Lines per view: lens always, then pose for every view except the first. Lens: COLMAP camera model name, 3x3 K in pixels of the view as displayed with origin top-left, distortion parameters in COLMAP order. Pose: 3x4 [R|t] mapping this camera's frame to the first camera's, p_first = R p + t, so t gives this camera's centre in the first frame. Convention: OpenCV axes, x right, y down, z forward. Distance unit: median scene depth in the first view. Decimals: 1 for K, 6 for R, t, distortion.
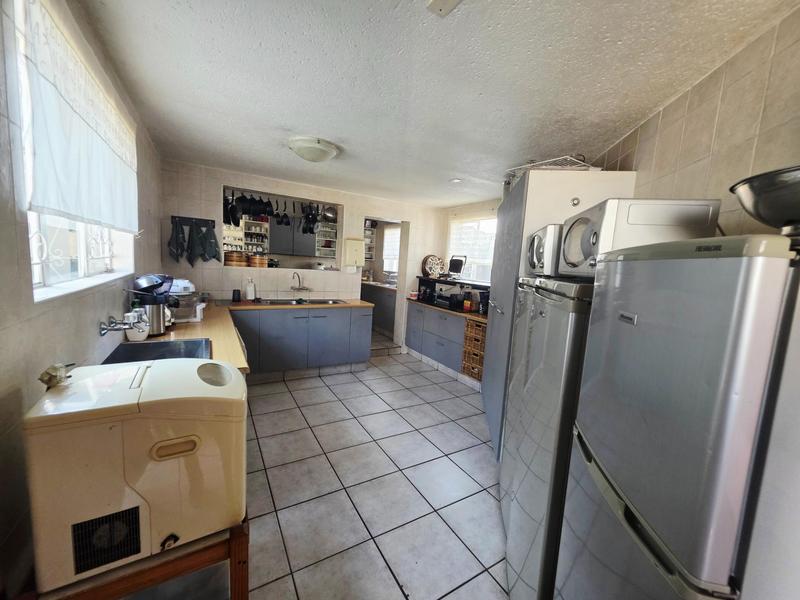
lens RADIAL K [[319.4, 0, 401.8], [0, 319.4, 298.7], [0, 0, 1]] dist [-0.000215, 0.000016]
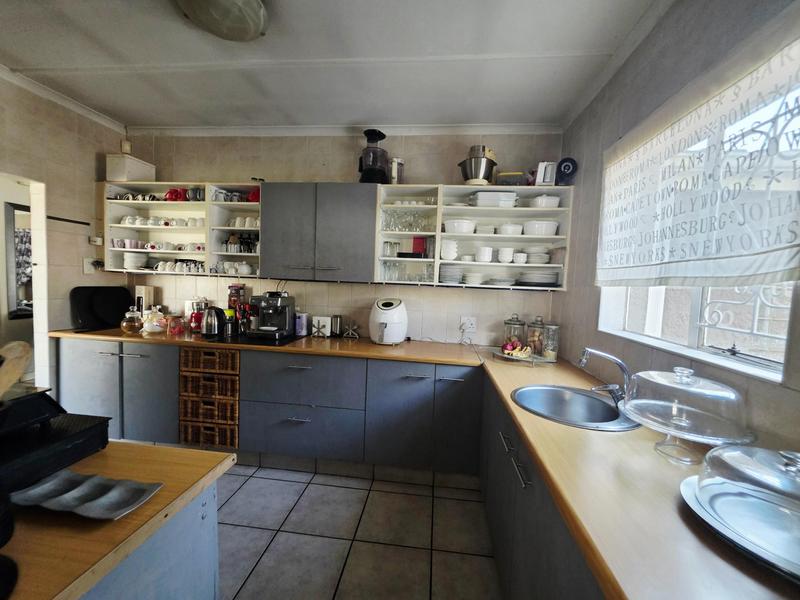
lens RADIAL K [[319.4, 0, 403.3], [0, 319.4, 300.5], [0, 0, 1]] dist [-0.000215, 0.000016]
pose [[0.793347, 0.003736, -0.608758, -0.027069], [-0.058374, 0.995840, -0.069963, -0.086257], [0.605964, 0.091041, 0.790265, 0.715226]]
